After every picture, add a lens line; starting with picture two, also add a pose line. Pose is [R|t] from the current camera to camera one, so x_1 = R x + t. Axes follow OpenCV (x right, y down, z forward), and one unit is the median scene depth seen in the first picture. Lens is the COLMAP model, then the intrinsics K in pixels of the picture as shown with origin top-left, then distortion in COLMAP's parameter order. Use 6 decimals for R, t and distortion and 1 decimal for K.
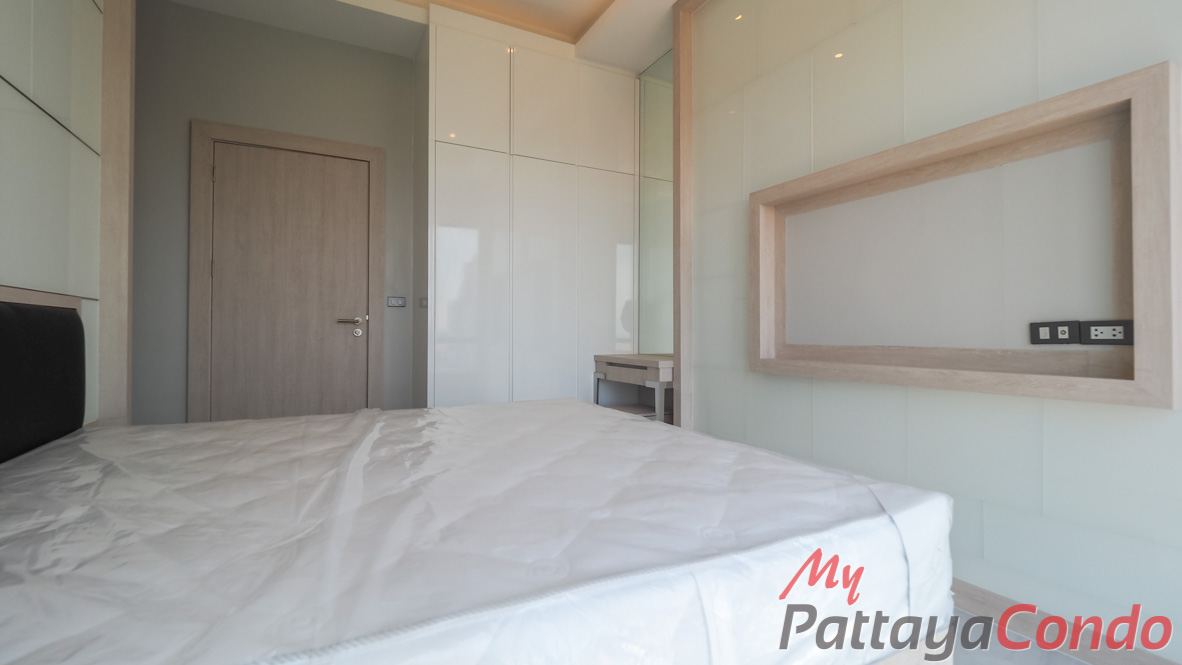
lens RADIAL K [[507.6, 0, 586.3], [0, 507.6, 329.3], [0, 0, 1]] dist [0.017721, -0.017853]
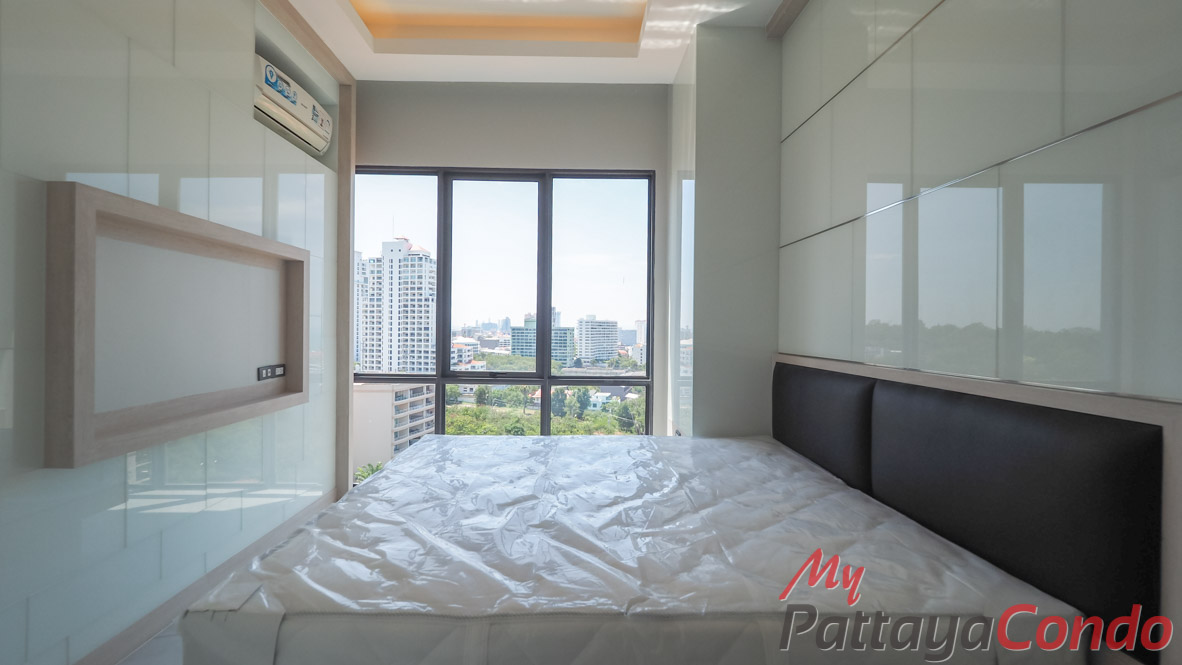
lens RADIAL K [[507.6, 0, 586.3], [0, 507.6, 329.3], [0, 0, 1]] dist [0.017721, -0.017853]
pose [[-0.897170, -0.014948, 0.441433, -0.786175], [-0.018877, 0.999812, -0.004510, -0.148170], [-0.441283, -0.012379, -0.897283, 2.006543]]
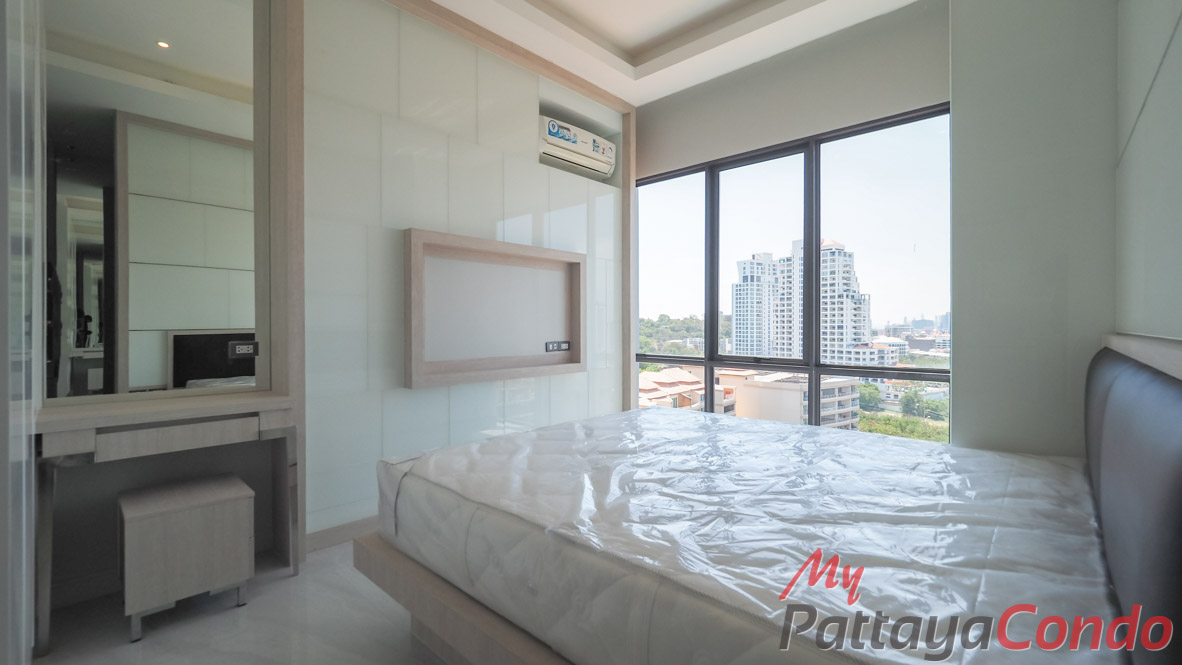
lens RADIAL K [[507.6, 0, 586.3], [0, 507.6, 329.3], [0, 0, 1]] dist [0.017721, -0.017853]
pose [[-0.328088, -0.010253, 0.944591, -1.304235], [-0.008930, 0.999930, 0.007752, -0.090127], [-0.944605, -0.005892, -0.328157, 1.573194]]
